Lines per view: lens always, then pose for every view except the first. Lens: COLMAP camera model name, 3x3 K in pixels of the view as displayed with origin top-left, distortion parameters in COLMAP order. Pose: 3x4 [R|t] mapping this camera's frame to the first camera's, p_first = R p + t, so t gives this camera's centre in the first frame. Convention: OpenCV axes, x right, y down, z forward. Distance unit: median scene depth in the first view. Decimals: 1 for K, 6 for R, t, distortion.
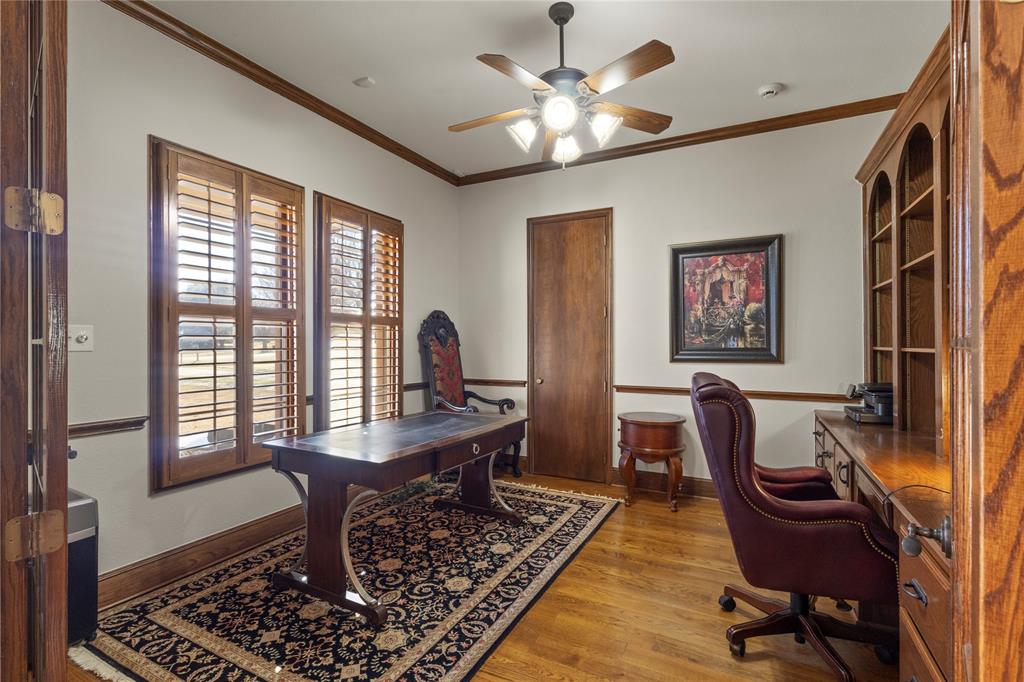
lens RADIAL K [[473.4, 0, 510.5], [0, 473.4, 344.9], [0, 0, 1]] dist [0.001656, 0.000030]
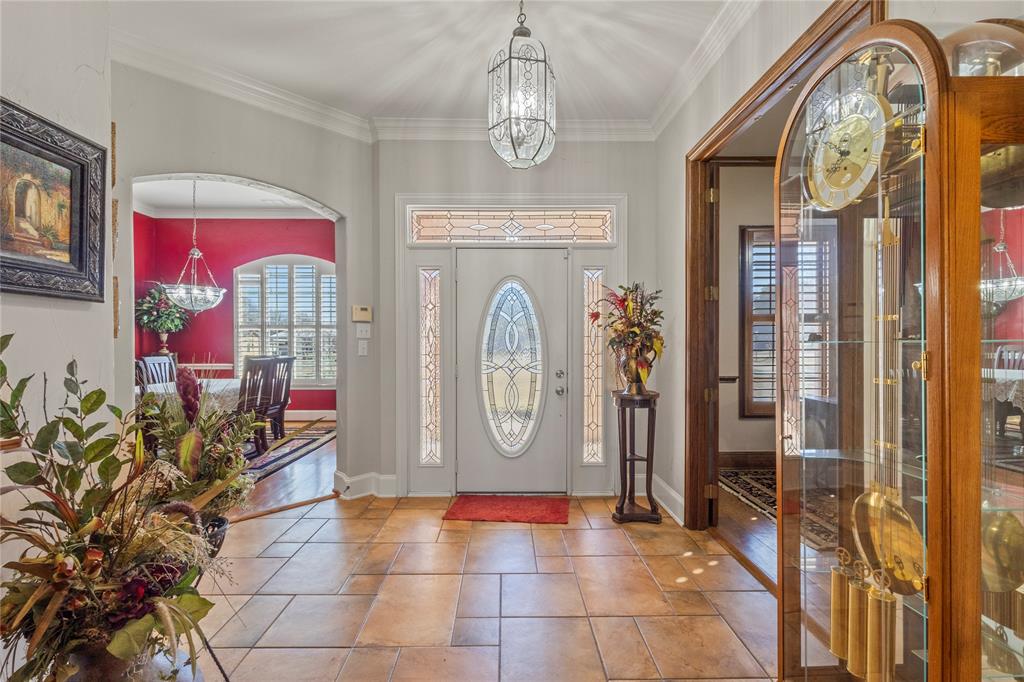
lens RADIAL K [[473.4, 0, 513.0], [0, 473.4, 345.1], [0, 0, 1]] dist [0.001656, 0.000030]
pose [[0.470462, 0.007403, -0.882389, 0.466383], [-0.000723, 0.999968, 0.008005, 0.011815], [0.882420, -0.003128, 0.470453, -0.665178]]
